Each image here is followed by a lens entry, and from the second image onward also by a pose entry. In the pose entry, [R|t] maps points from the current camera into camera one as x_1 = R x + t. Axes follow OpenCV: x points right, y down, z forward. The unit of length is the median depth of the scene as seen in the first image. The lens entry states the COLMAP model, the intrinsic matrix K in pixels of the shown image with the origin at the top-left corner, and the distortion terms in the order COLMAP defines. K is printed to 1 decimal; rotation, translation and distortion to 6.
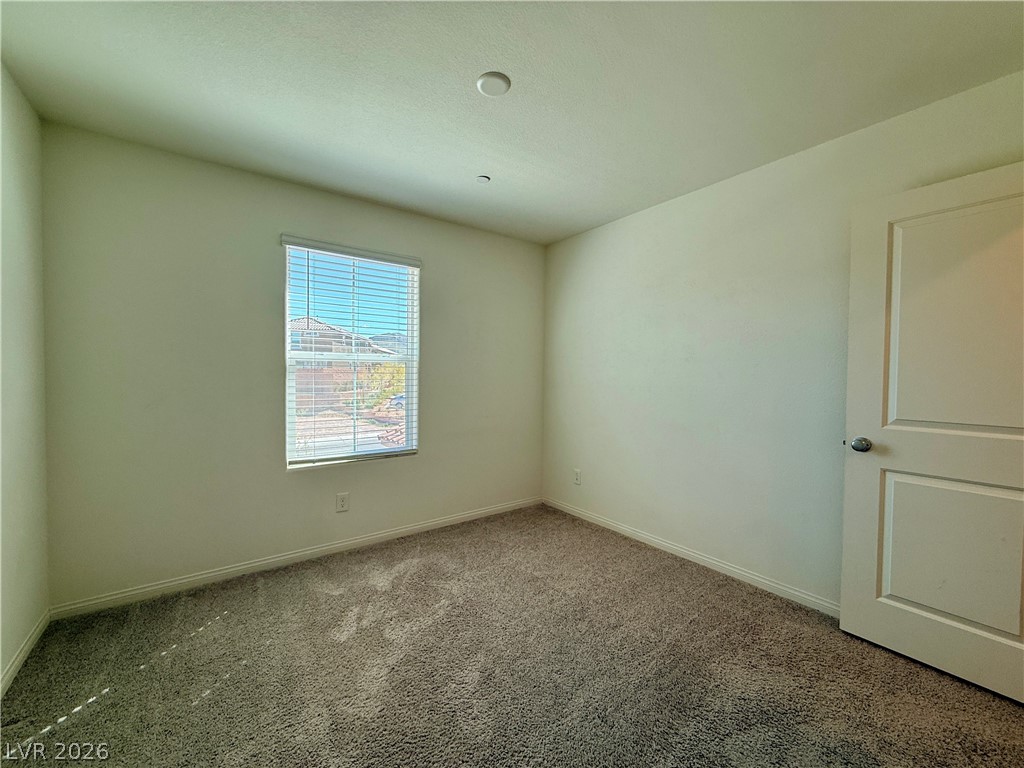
lens RADIAL K [[407.9, 0, 515.1], [0, 407.9, 387.4], [0, 0, 1]] dist [0.002677, 0.000048]
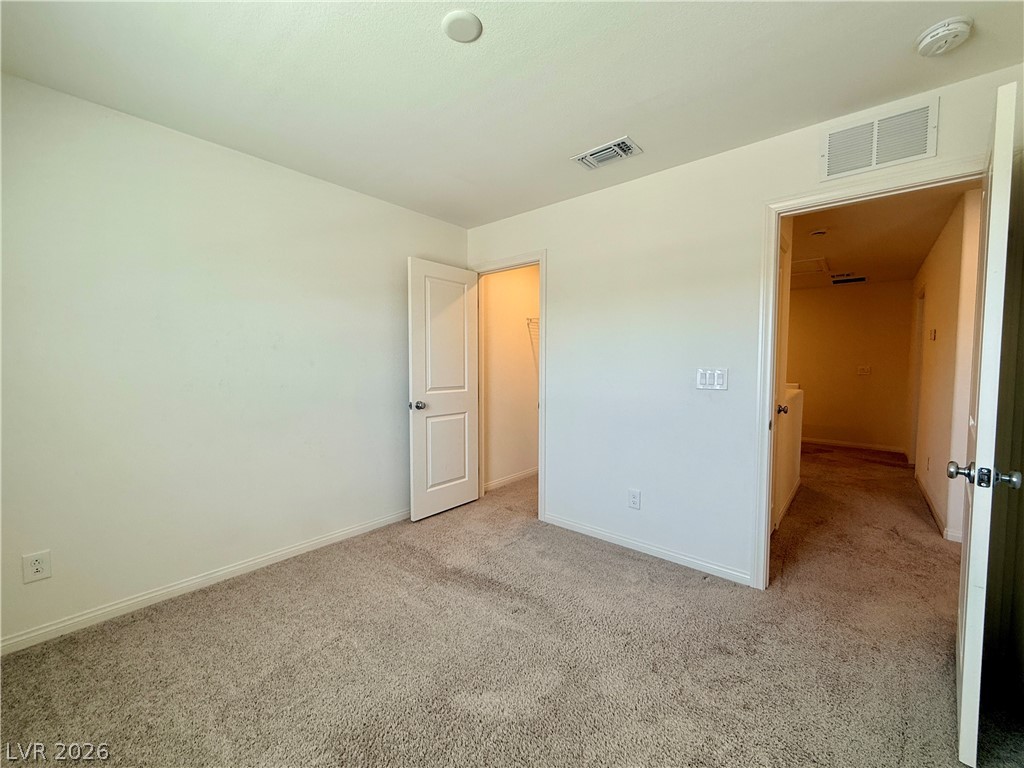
lens RADIAL K [[407.9, 0, 515.3], [0, 407.9, 382.2], [0, 0, 1]] dist [0.002677, 0.000048]
pose [[-0.212650, -0.065009, 0.974964, -0.799153], [0.020193, 0.997279, 0.070901, -0.059039], [-0.976920, 0.034765, -0.210758, 0.909240]]
